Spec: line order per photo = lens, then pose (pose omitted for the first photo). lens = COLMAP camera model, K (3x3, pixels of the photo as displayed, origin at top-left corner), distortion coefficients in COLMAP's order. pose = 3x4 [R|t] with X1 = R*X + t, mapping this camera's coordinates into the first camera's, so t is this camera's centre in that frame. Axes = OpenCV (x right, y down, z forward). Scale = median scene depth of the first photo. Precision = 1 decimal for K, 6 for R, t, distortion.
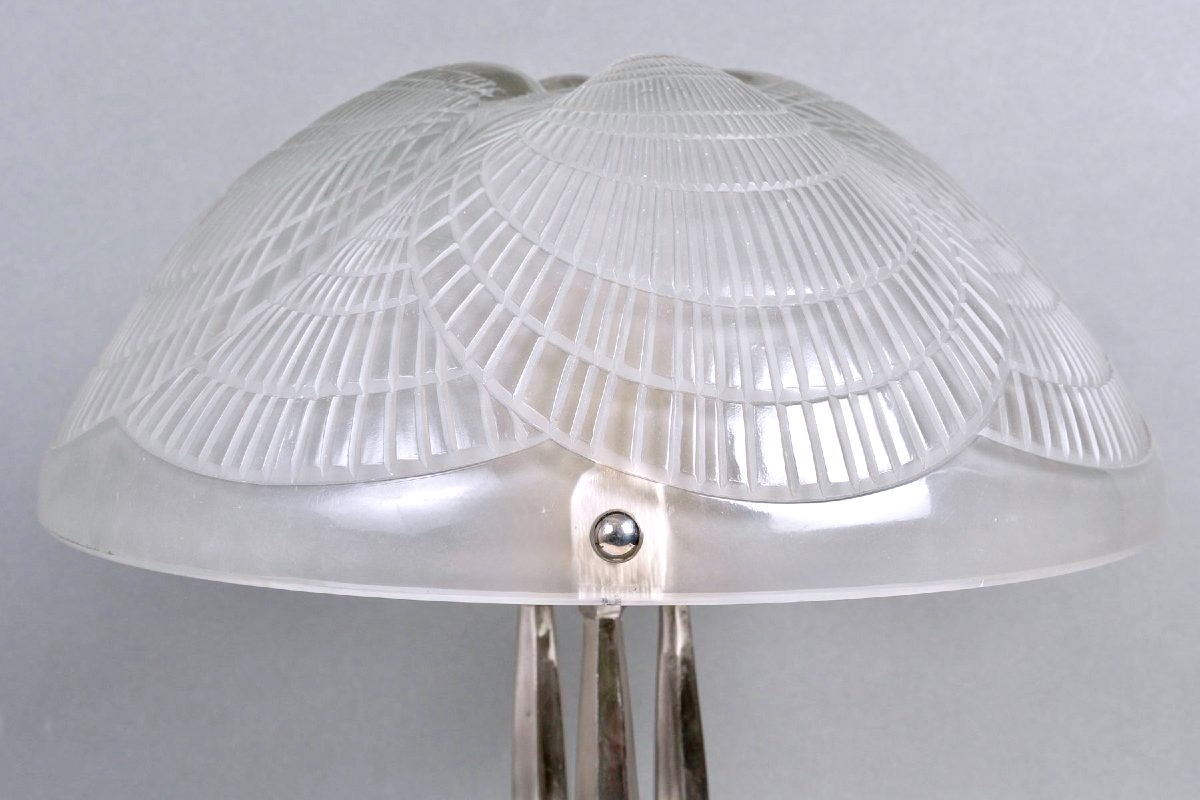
lens RADIAL K [[1869.2, 0, 600.0], [0, 1869.2, 400.0], [0, 0, 1]] dist [-0.013505, 0.002810]
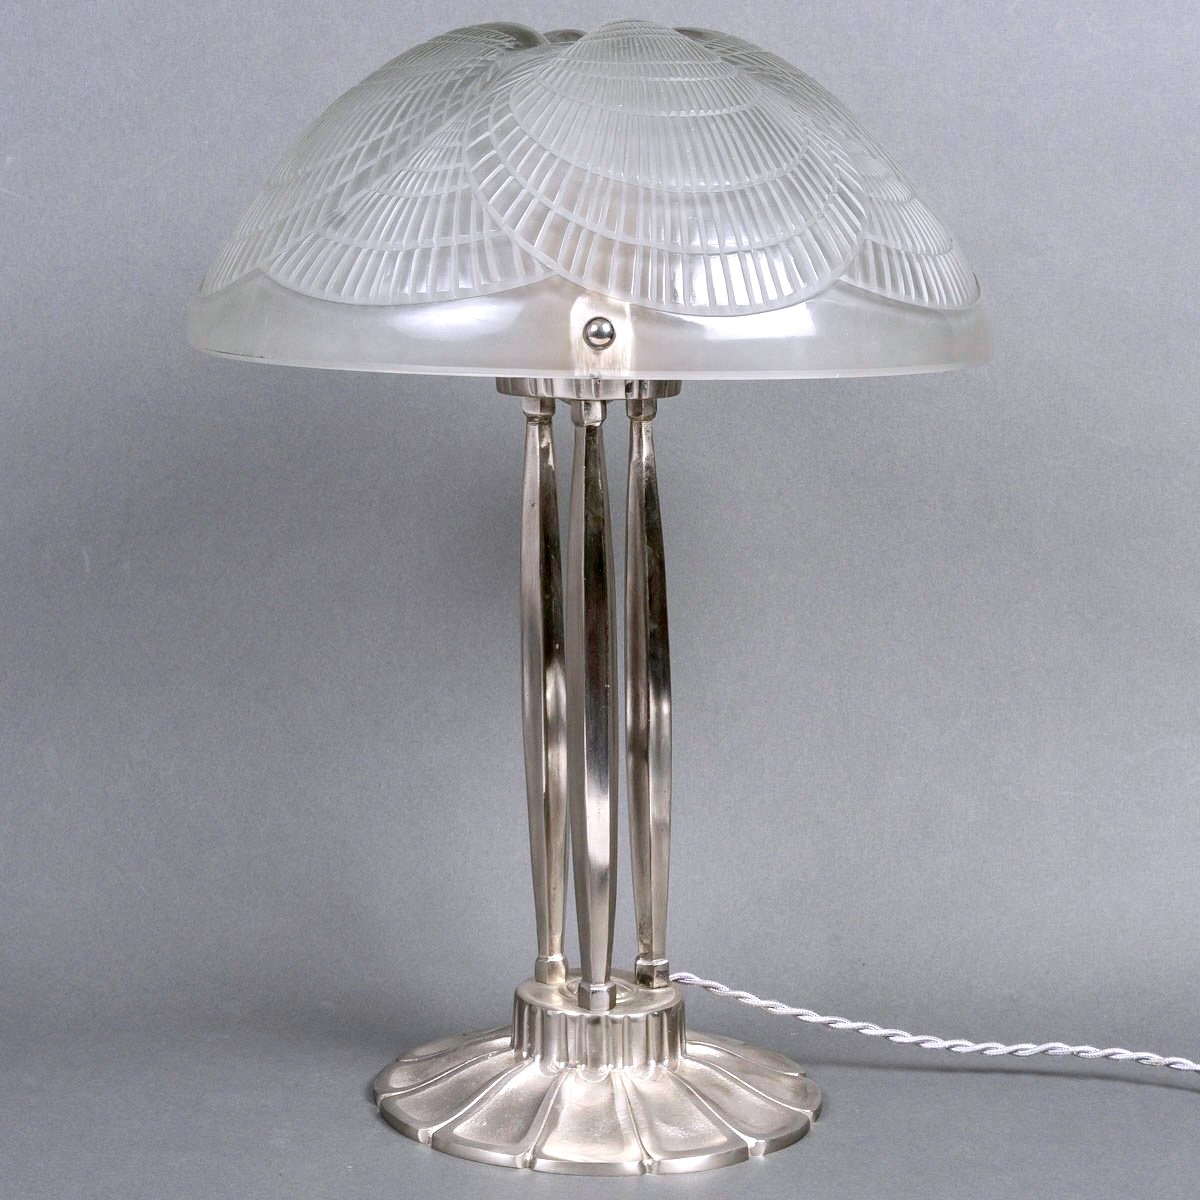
lens RADIAL K [[2638.2, 0, 551.5], [0, 2638.2, 599.9], [0, 0, 1]] dist [0.034860, 0.306444]
pose [[0.999926, 0.008698, -0.008553, -0.009636], [-0.008169, 0.998162, 0.060055, 0.147759], [0.009060, -0.059981, 0.998158, -1.129498]]
